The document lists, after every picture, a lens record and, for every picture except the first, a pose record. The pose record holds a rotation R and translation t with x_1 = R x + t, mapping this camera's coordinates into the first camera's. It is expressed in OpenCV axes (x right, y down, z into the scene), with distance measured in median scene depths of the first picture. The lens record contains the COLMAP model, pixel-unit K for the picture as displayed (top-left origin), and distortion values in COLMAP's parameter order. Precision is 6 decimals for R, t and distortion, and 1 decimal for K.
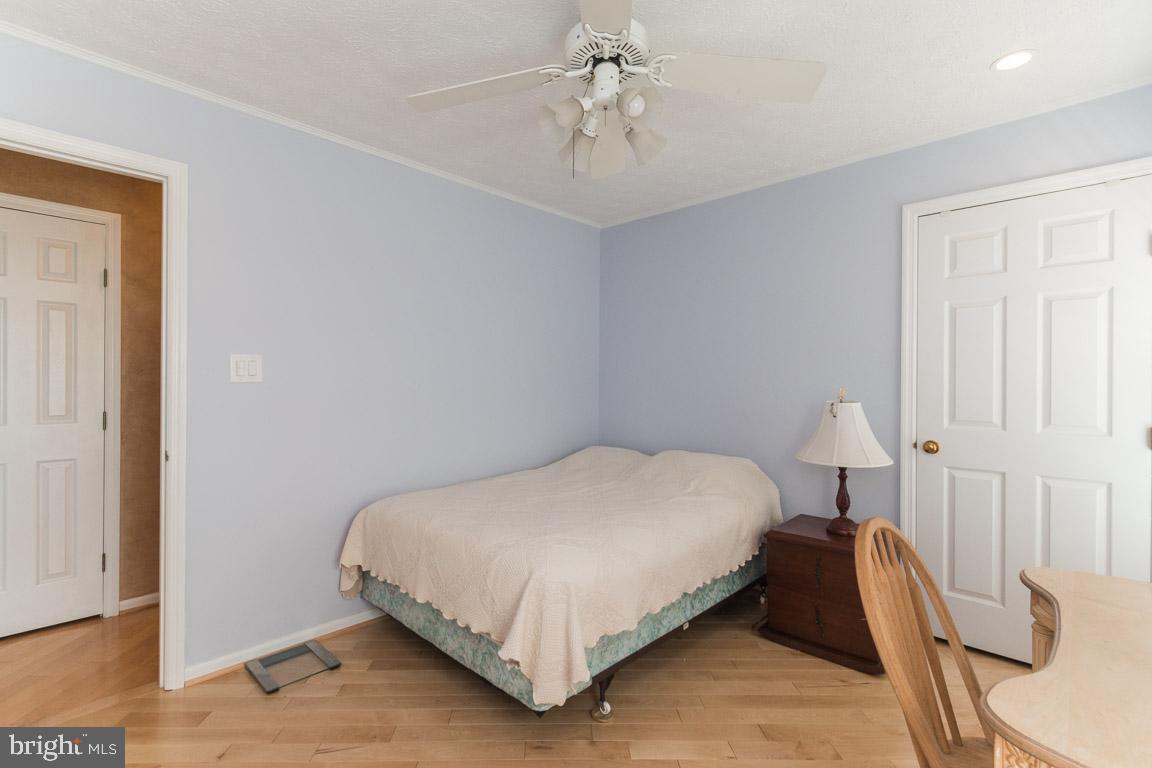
lens RADIAL K [[517.4, 0, 552.8], [0, 517.4, 384.4], [0, 0, 1]] dist [0.004294, -0.002166]
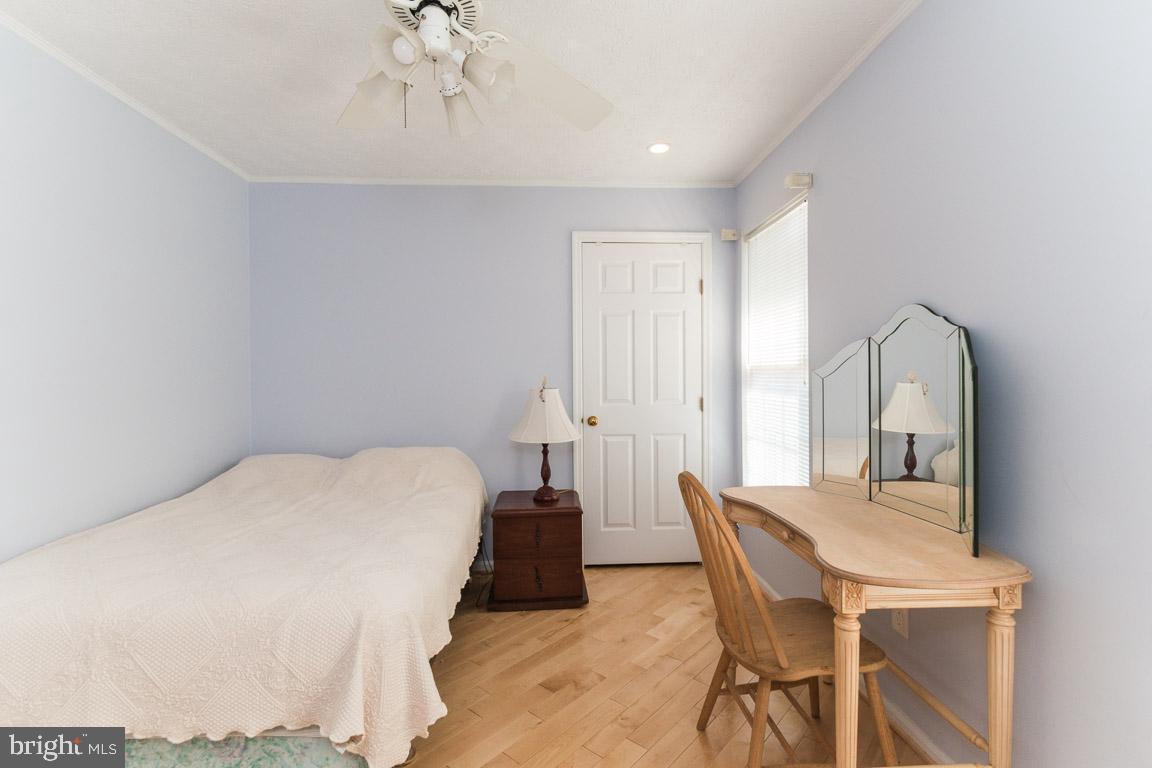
lens RADIAL K [[517.4, 0, 574.9], [0, 517.4, 379.2], [0, 0, 1]] dist [0.004294, -0.002166]
pose [[0.669125, -0.015705, 0.742984, -0.280406], [0.013103, 0.999871, 0.009334, 0.002746], [-0.743035, 0.003490, 0.669244, 0.165837]]
